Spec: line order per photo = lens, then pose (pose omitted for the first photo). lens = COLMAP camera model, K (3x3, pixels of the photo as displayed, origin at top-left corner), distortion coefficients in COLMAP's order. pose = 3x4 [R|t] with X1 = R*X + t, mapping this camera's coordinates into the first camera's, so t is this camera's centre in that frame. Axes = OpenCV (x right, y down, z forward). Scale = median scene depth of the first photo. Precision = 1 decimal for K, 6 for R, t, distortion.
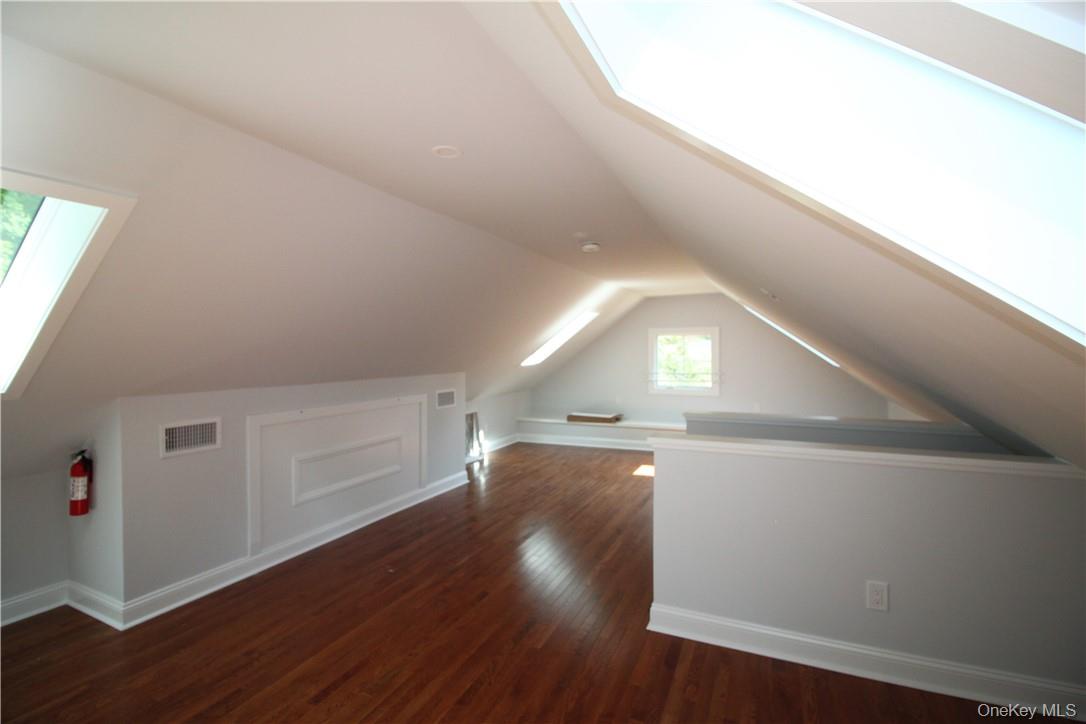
lens RADIAL K [[502.8, 0, 544.7], [0, 502.8, 354.6], [0, 0, 1]] dist [0.000817, -0.013978]
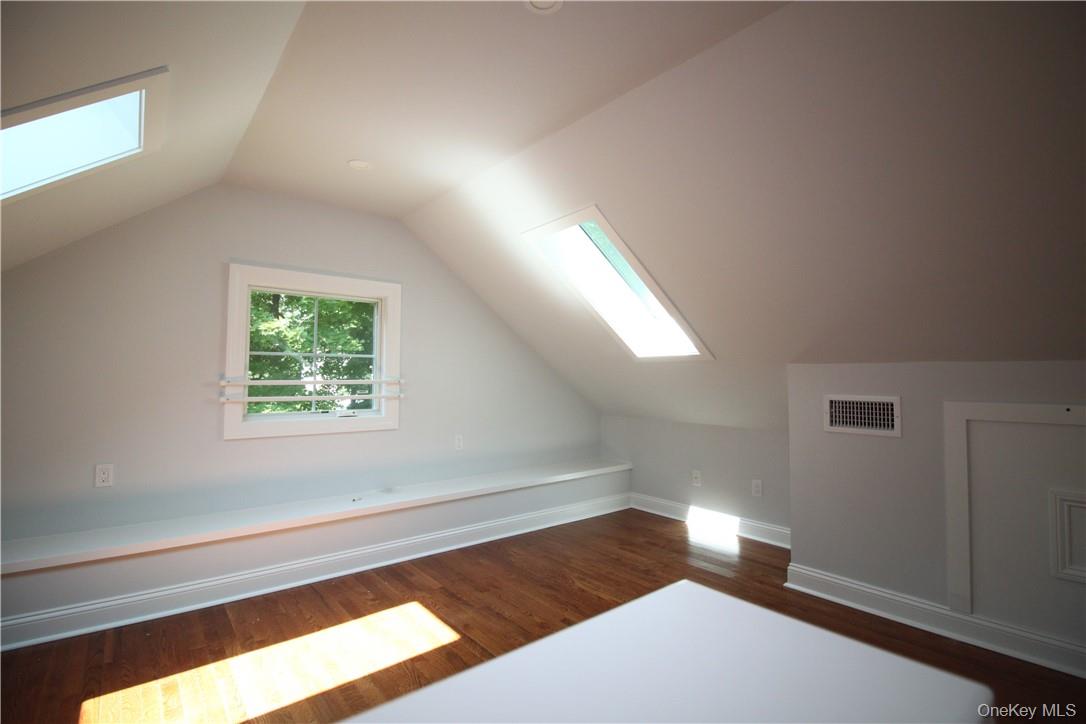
lens RADIAL K [[502.8, 0, 544.7], [0, 502.8, 354.6], [0, 0, 1]] dist [0.000817, -0.013978]
pose [[-0.437091, -0.047965, -0.898137, 0.226442], [-0.020118, 0.998849, -0.043553, 0.081172], [0.899192, -0.000968, -0.437553, 0.663070]]
